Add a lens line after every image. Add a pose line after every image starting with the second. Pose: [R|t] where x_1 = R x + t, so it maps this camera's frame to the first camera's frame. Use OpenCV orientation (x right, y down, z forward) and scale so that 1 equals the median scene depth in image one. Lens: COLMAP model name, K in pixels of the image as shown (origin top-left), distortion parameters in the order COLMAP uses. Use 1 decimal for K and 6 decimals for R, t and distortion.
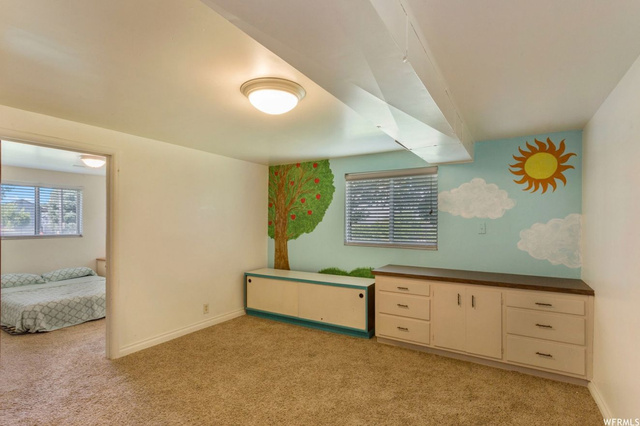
lens RADIAL K [[308.2, 0, 313.0], [0, 308.2, 221.8], [0, 0, 1]] dist [0.003353, 0.001782]
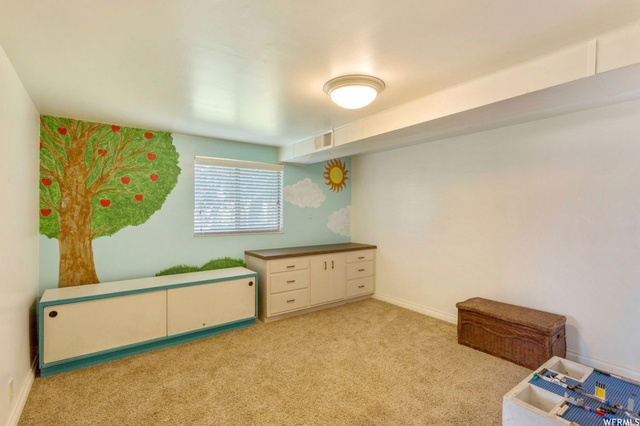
lens RADIAL K [[308.2, 0, 314.2], [0, 308.2, 210.6], [0, 0, 1]] dist [0.003353, 0.001782]
pose [[0.381245, -0.002685, 0.924470, -0.560962], [0.000142, 0.999996, 0.002846, -0.001144], [-0.924474, -0.000953, 0.381244, 0.346538]]
